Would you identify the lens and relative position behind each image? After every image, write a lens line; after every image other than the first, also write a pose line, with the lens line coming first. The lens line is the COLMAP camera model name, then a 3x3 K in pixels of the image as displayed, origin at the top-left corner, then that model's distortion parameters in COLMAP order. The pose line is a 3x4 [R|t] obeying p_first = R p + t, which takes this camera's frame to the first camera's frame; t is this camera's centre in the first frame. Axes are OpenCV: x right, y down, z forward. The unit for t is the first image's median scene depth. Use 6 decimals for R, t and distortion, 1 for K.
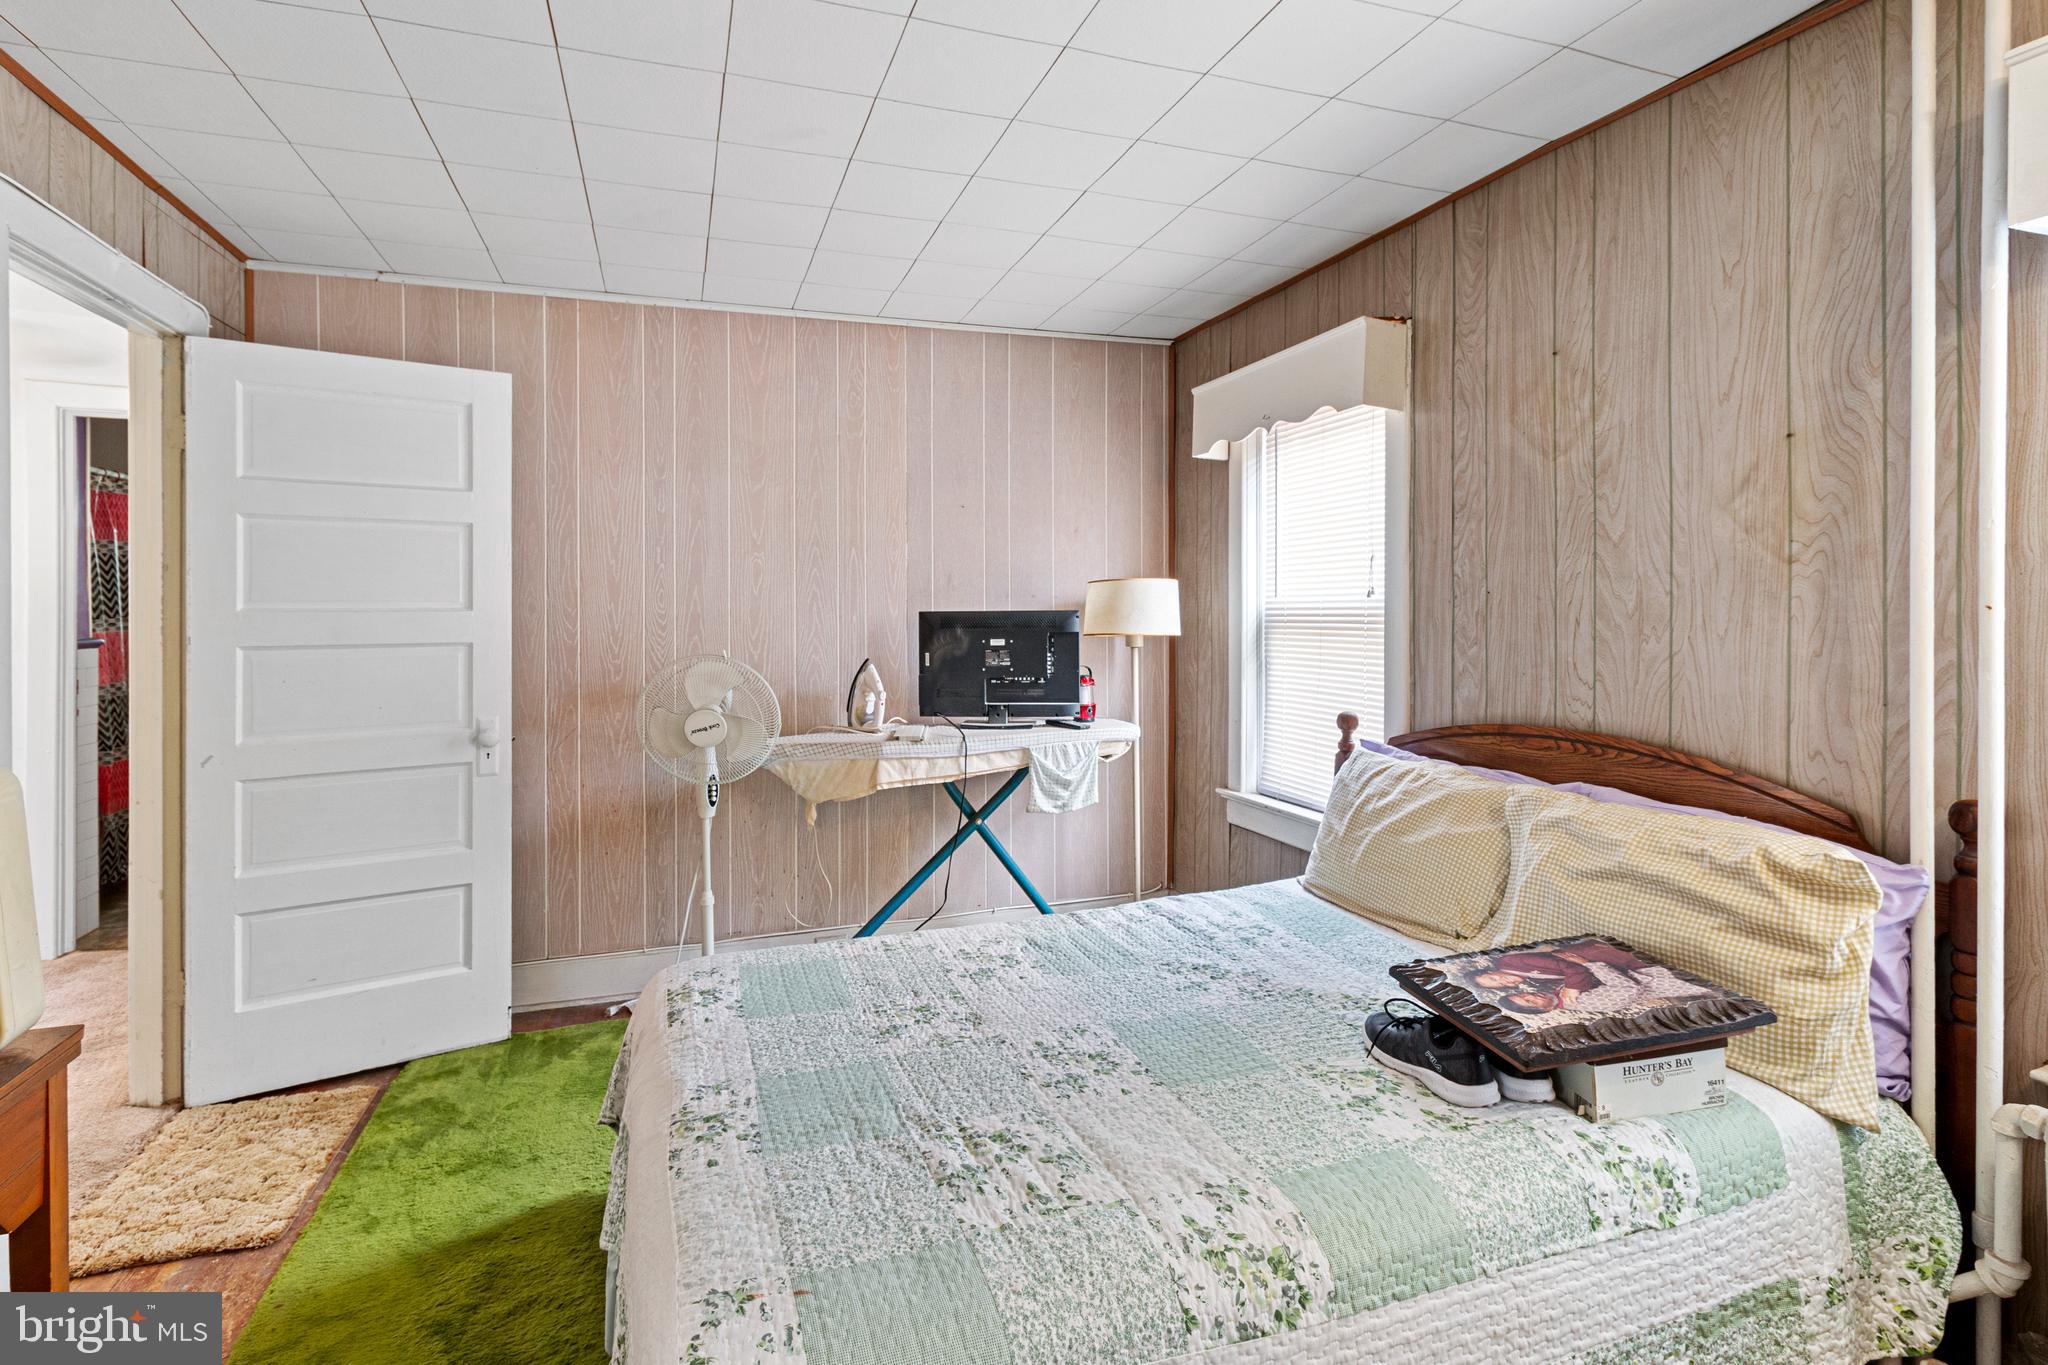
lens RADIAL K [[991.0, 0, 1034.0], [0, 991.0, 606.5], [0, 0, 1]] dist [-0.001275, 0.000417]
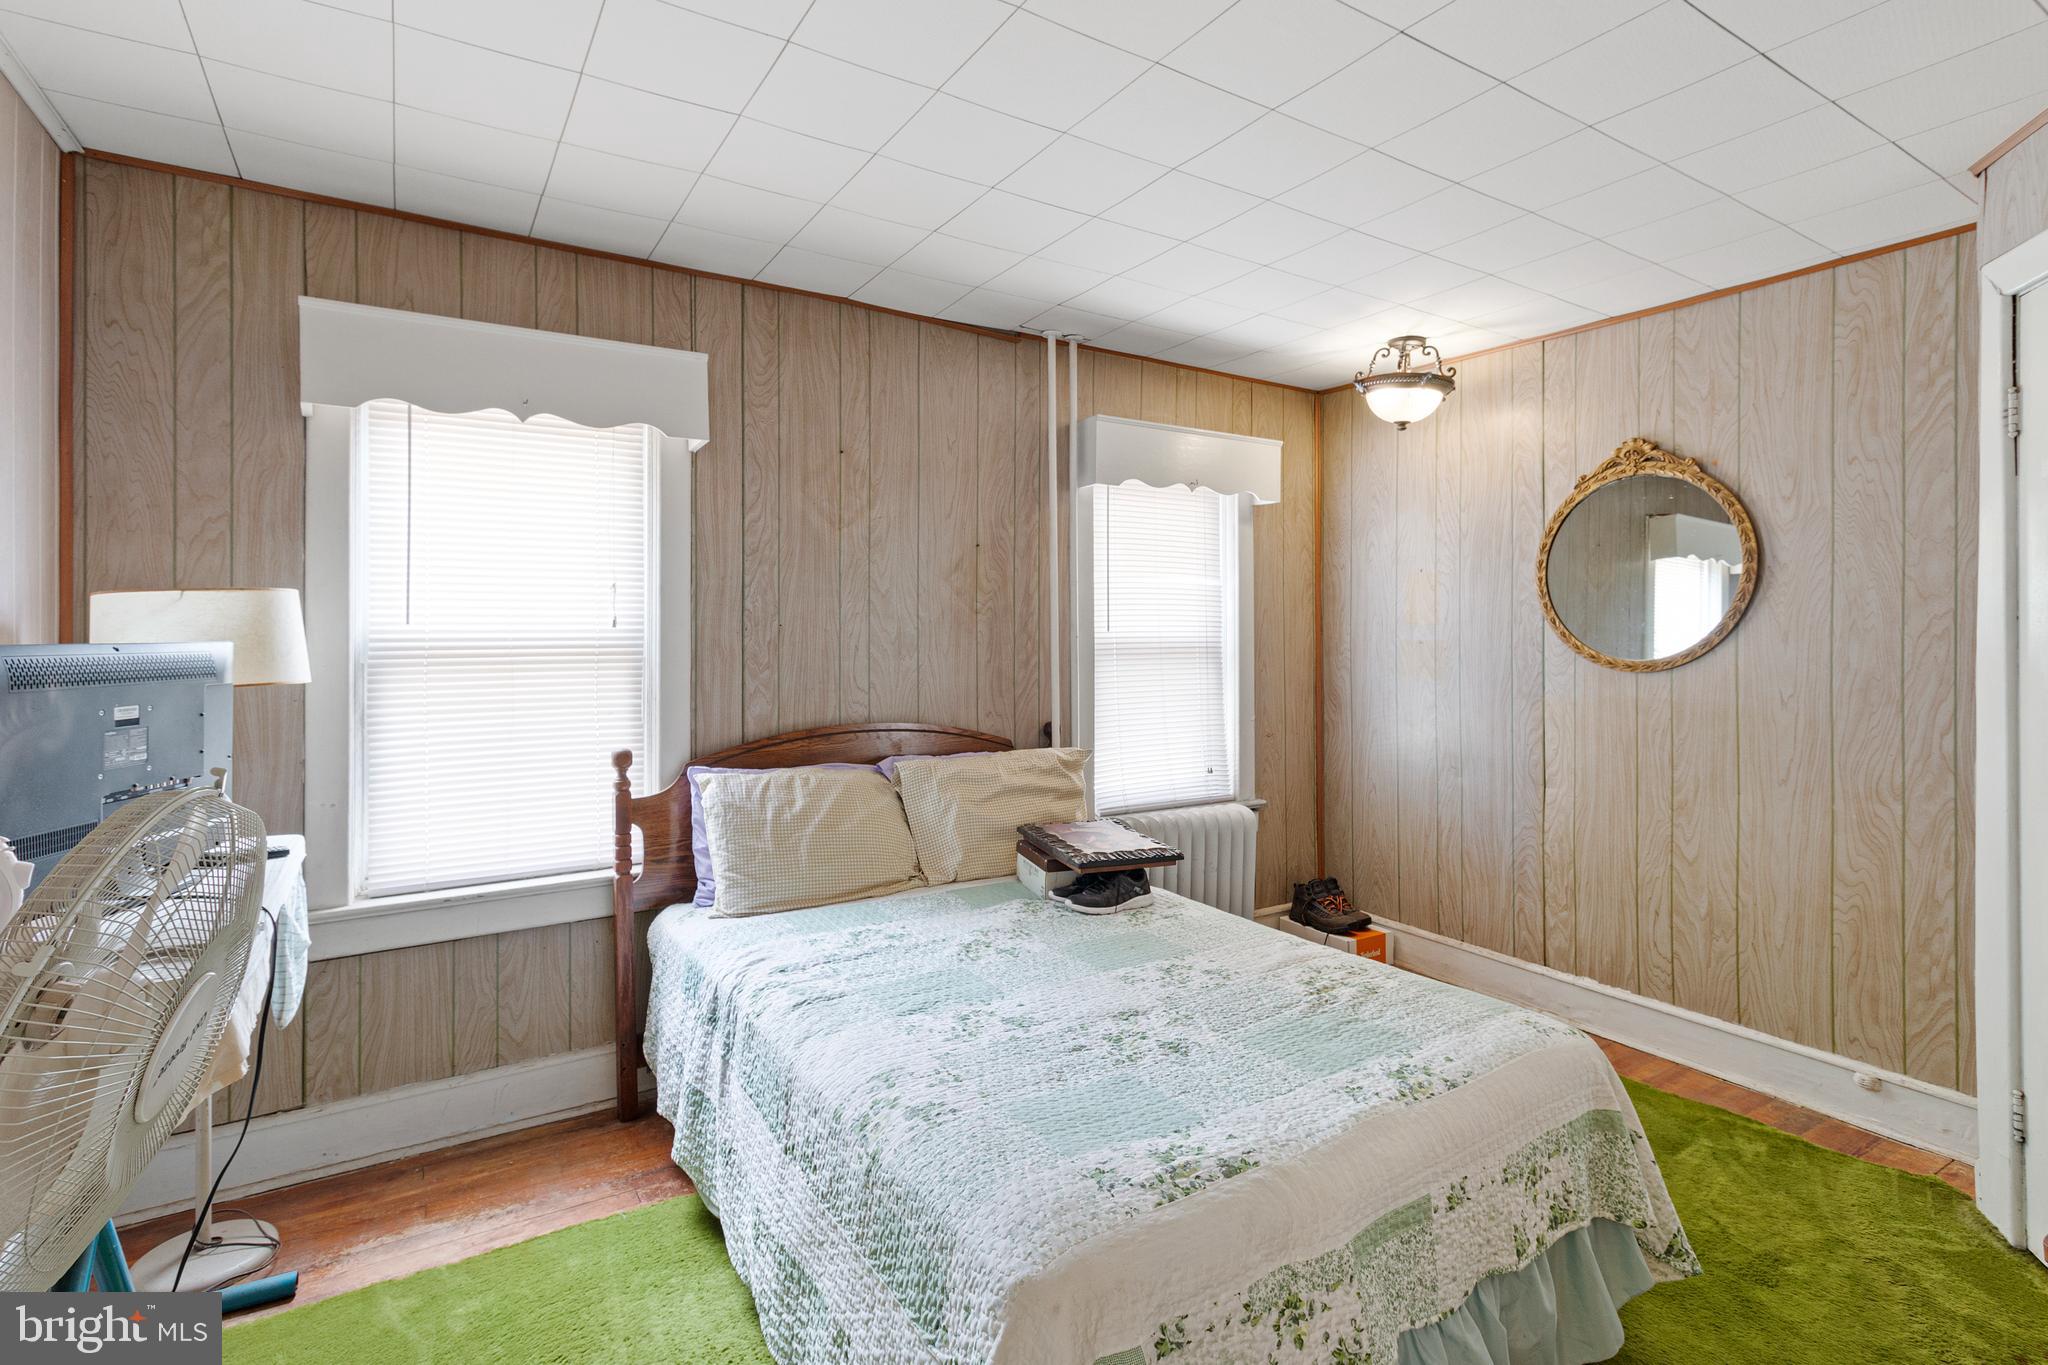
lens RADIAL K [[950.5, 0, 1029.8], [0, 950.5, 638.2], [0, 0, 1]] dist [0.003088, 0.000820]
pose [[-0.192853, 0.004696, 0.981216, -0.804449], [0.003970, 0.999984, -0.004005, 0.008072], [-0.981220, 0.003123, -0.192869, 0.990159]]
